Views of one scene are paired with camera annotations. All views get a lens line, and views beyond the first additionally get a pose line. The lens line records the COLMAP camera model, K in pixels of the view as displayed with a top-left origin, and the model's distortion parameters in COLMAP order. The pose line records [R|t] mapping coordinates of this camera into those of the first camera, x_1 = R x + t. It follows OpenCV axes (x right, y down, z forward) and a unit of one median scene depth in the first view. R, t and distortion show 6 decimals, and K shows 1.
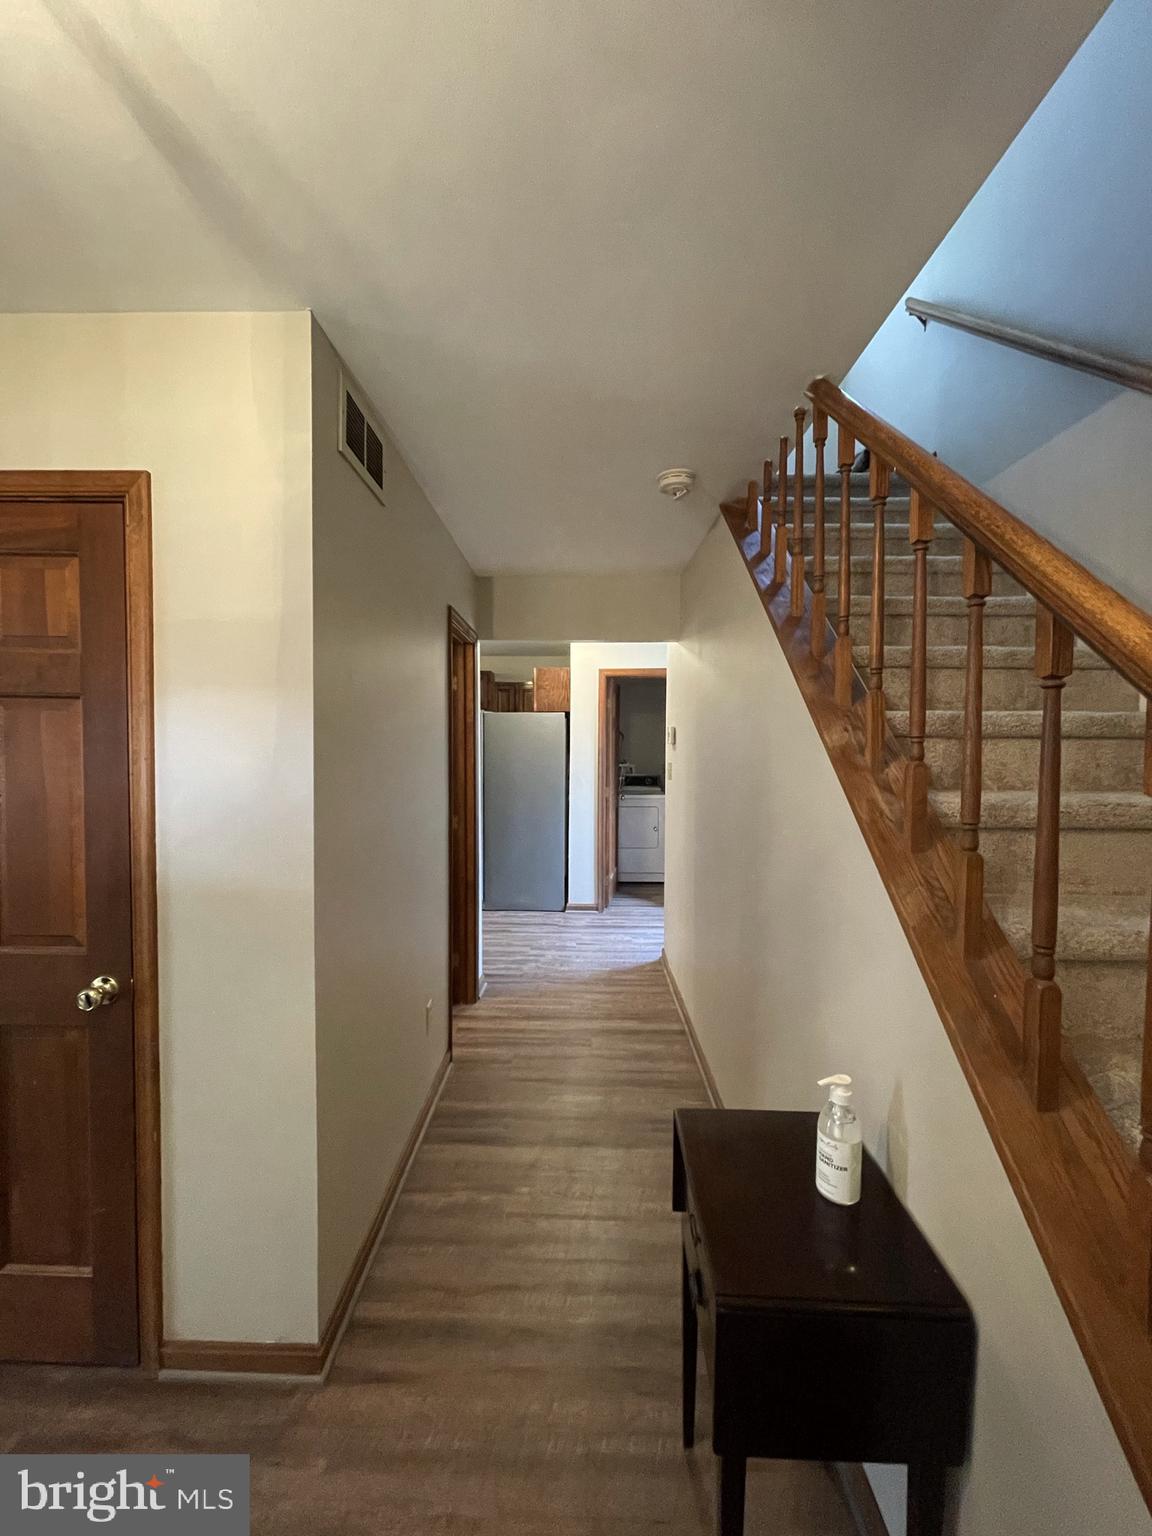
lens RADIAL K [[620.3, 0, 573.6], [0, 620.3, 763.3], [0, 0, 1]] dist [-0.001935, 0.000086]
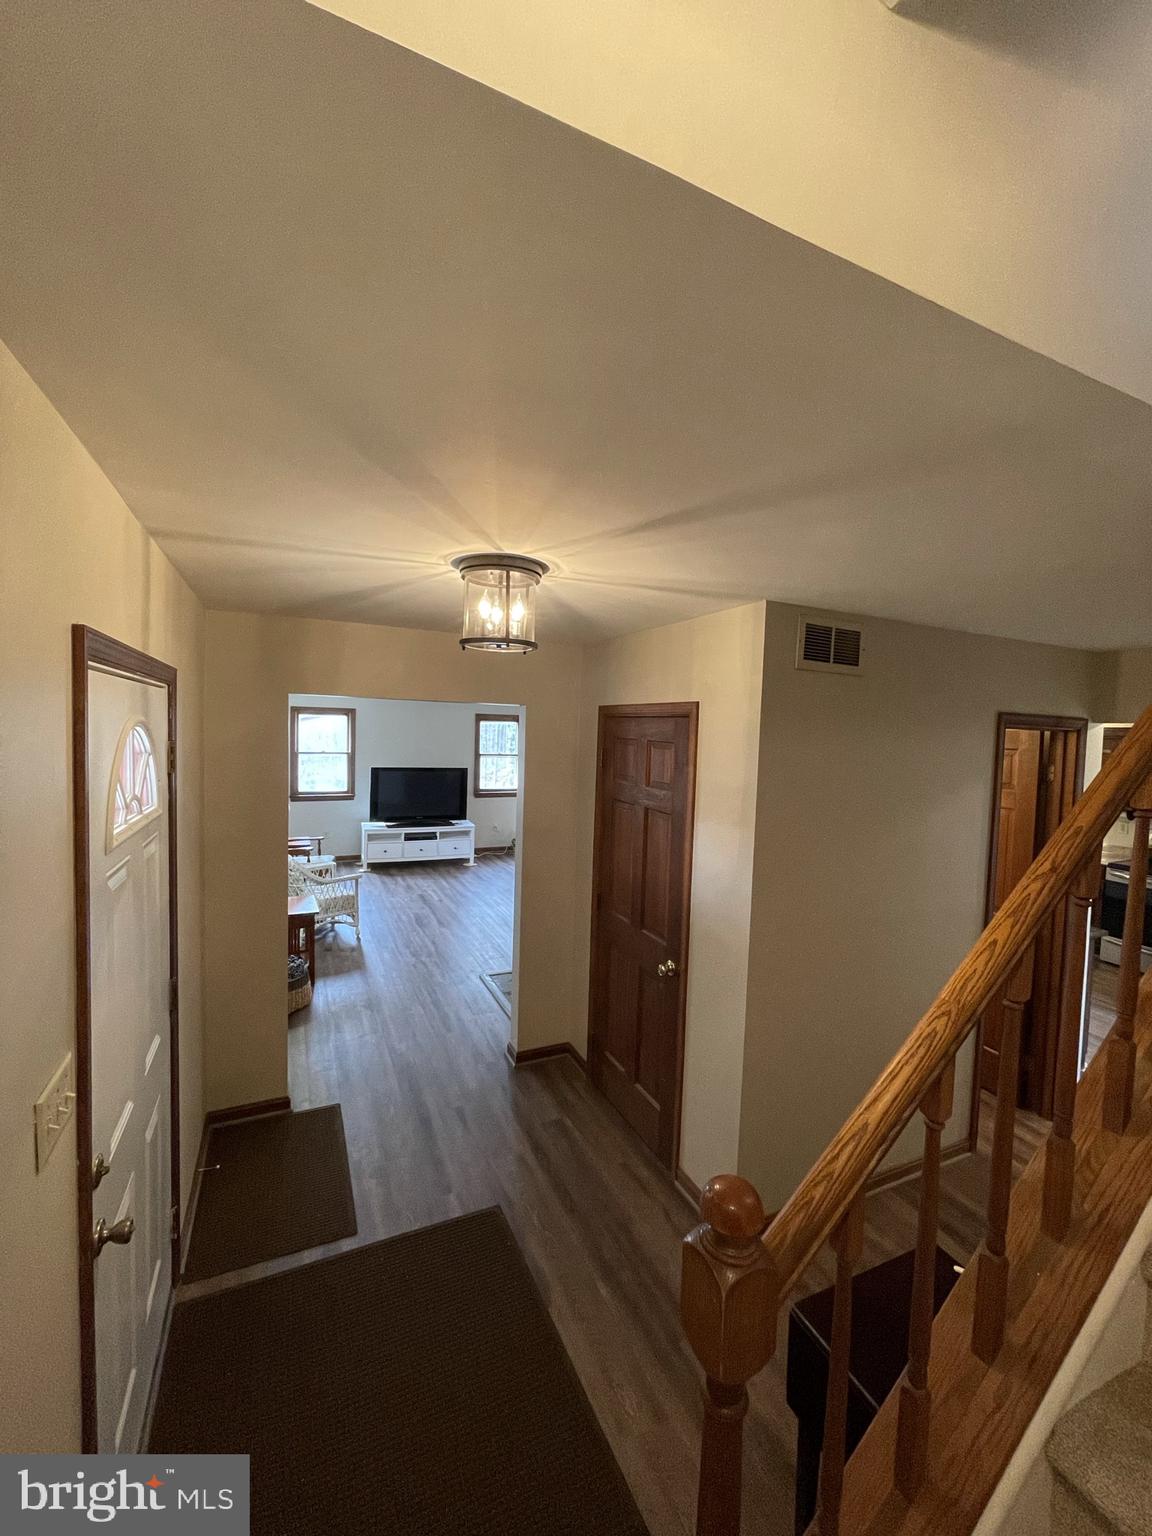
lens RADIAL K [[620.3, 0, 573.6], [0, 620.3, 763.3], [0, 0, 1]] dist [-0.001935, 0.000086]
pose [[0.435624, 0.055081, -0.898442, 0.813962], [-0.061879, 0.997597, 0.031157, -0.311090], [0.897999, 0.042022, 0.437986, -0.142463]]
